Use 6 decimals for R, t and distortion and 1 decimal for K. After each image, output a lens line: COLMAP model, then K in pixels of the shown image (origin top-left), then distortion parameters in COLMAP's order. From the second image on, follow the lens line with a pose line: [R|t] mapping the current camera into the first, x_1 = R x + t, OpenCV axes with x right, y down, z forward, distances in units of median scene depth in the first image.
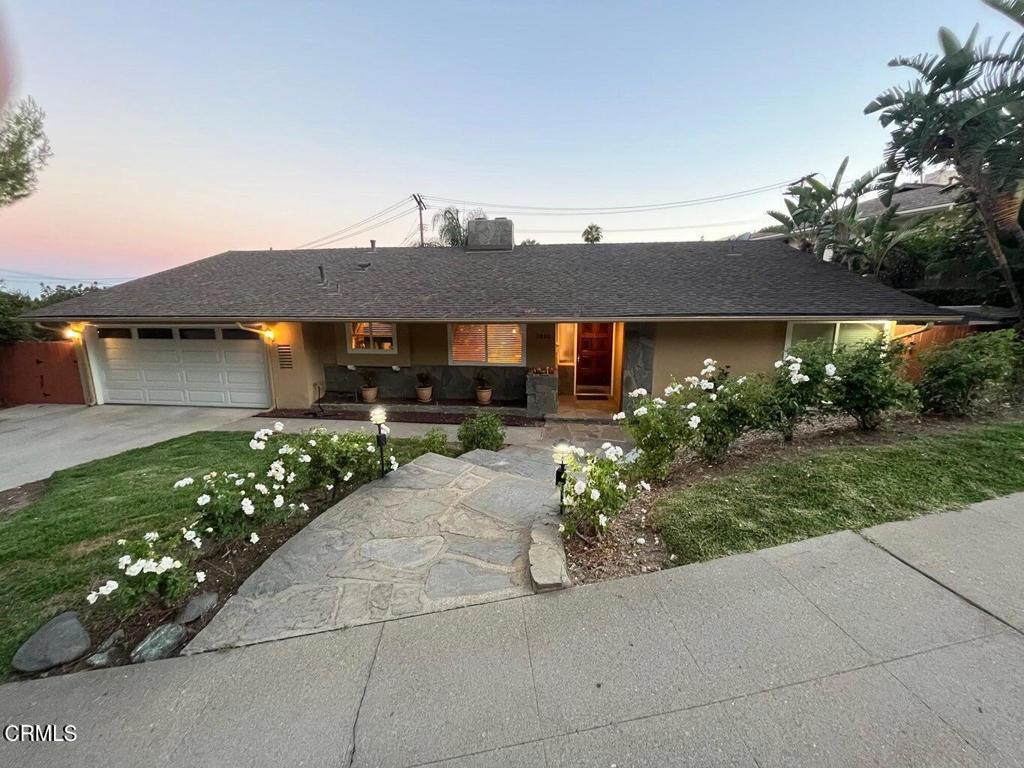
lens RADIAL K [[412.3, 0, 512.3], [0, 412.3, 383.3], [0, 0, 1]] dist [-0.003331, 0.000218]
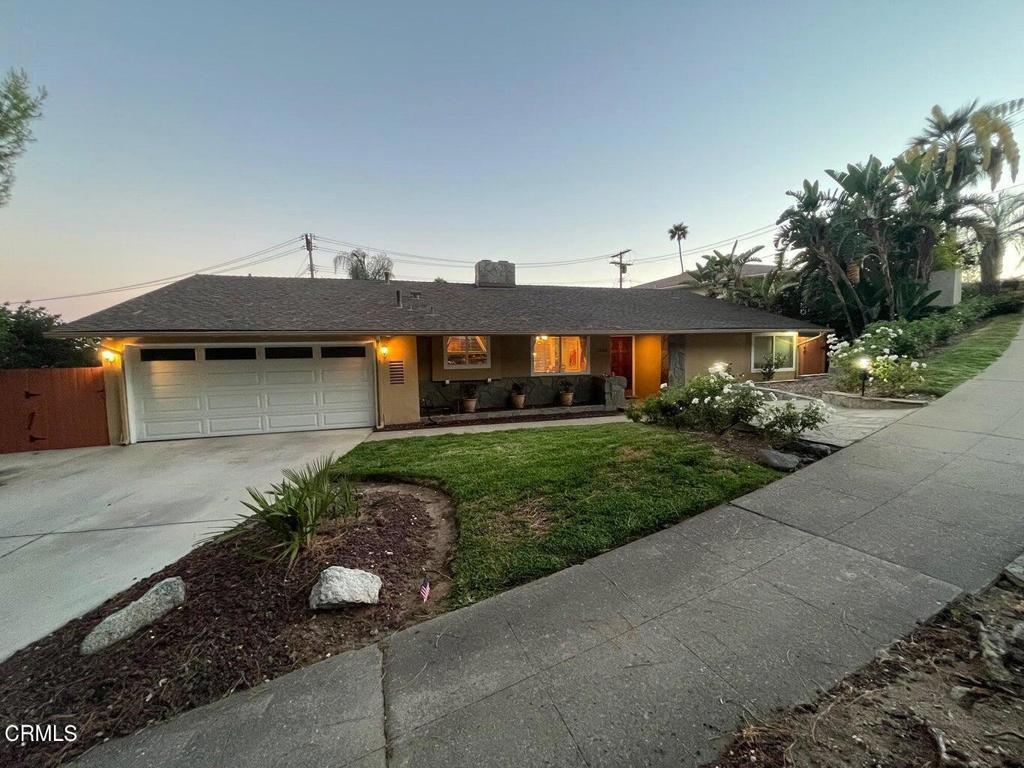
lens RADIAL K [[412.3, 0, 511.7], [0, 412.3, 384.5], [0, 0, 1]] dist [-0.003331, 0.000218]
pose [[0.912490, -0.045708, 0.406537, -0.678557], [0.094153, 0.990526, -0.099964, 0.091593], [-0.398116, 0.129493, 0.908149, -0.044351]]
